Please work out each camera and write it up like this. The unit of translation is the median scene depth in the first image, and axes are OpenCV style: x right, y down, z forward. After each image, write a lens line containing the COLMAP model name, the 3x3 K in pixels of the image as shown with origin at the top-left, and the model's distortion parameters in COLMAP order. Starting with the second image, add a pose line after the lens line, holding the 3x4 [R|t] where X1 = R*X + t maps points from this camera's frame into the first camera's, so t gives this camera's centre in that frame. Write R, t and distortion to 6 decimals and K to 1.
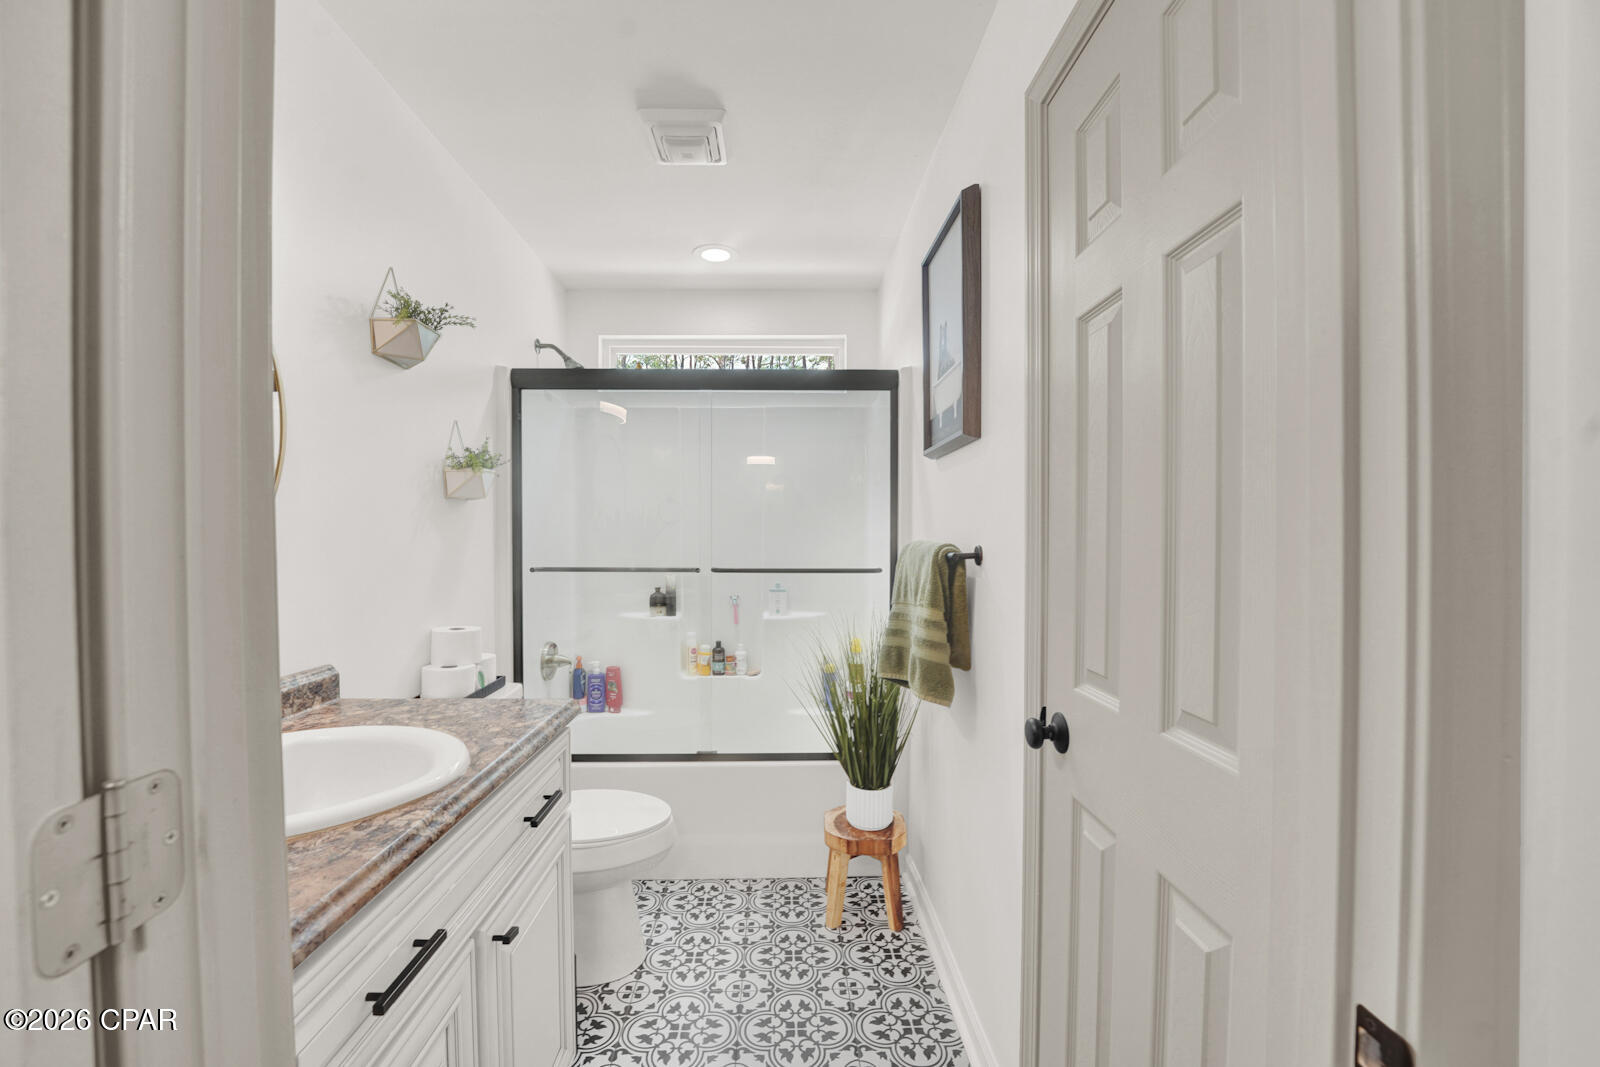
lens RADIAL K [[663.4, 0, 789.7], [0, 663.4, 537.9], [0, 0, 1]] dist [-0.020747, 0.000468]
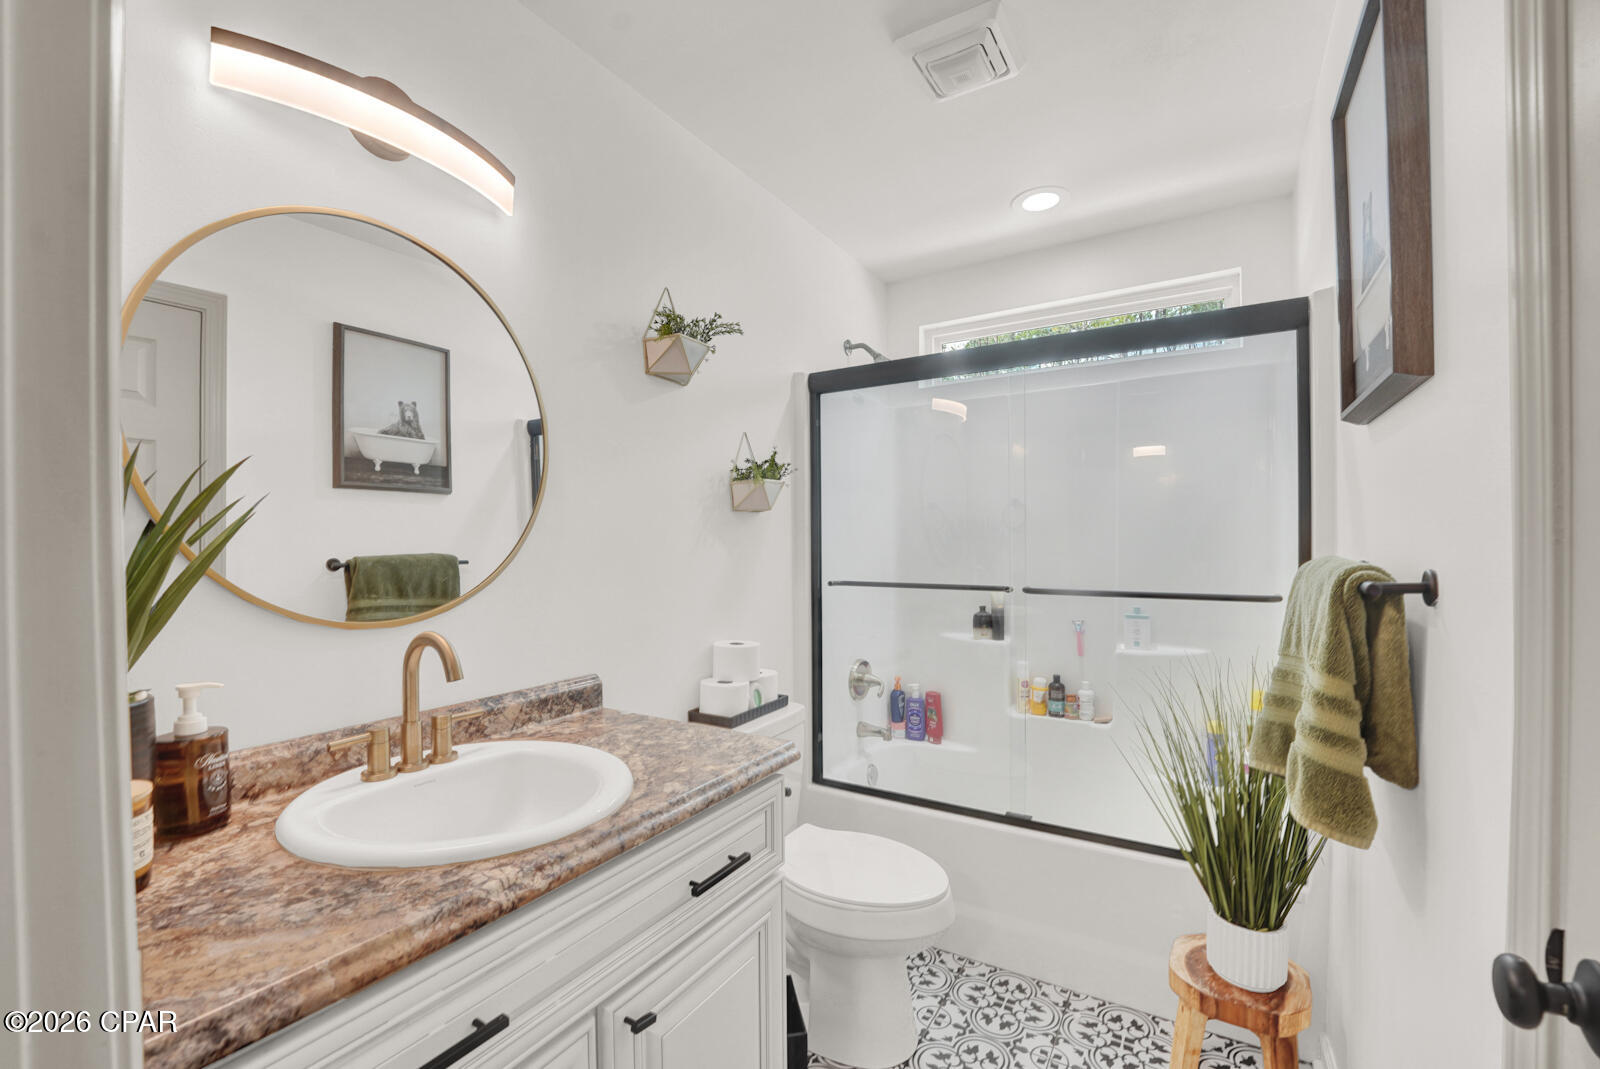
lens RADIAL K [[670.0, 0, 803.3], [0, 670.0, 541.9], [0, 0, 1]] dist [-0.026867, 0.002567]
pose [[0.837899, -0.004200, -0.545809, 0.117637], [0.003089, 0.999991, -0.002952, -0.009772], [0.545817, 0.000787, 0.837904, 0.208052]]
